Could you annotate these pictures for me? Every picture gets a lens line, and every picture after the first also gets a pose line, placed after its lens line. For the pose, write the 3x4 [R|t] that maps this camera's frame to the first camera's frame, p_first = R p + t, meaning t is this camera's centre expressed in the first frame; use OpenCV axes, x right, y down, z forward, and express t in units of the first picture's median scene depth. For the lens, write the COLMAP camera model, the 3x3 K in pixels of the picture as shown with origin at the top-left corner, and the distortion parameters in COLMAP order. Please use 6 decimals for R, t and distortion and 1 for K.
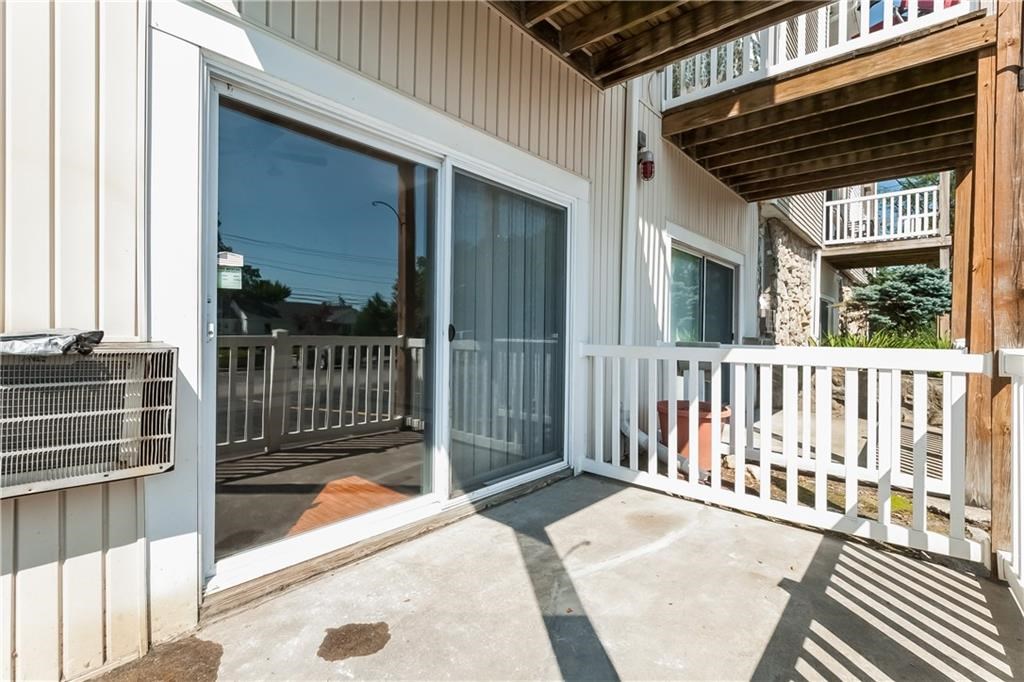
lens RADIAL K [[461.4, 0, 512.0], [0, 461.4, 341.0], [0, 0, 1]] dist [0.000422, -0.009916]
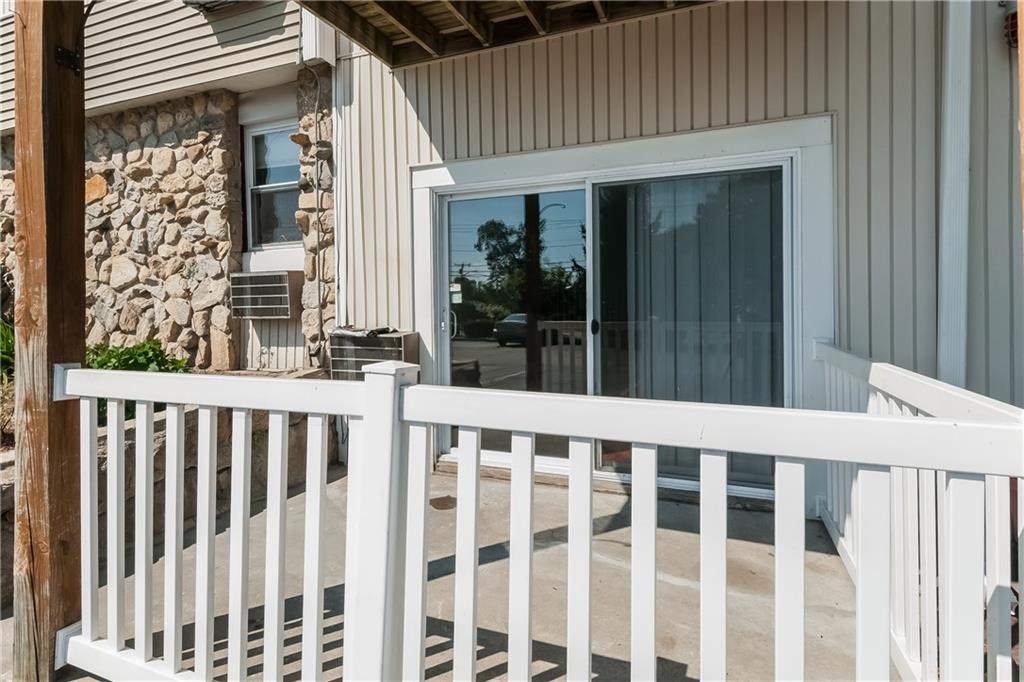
lens RADIAL K [[513.9, 0, 512.8], [0, 513.9, 316.6], [0, 0, 1]] dist [0.000266, 0.000003]
pose [[0.342233, 0.002933, -0.939611, 0.990742], [-0.002949, 0.999994, 0.002047, -0.044957], [0.939611, 0.002070, 0.342239, 0.351098]]
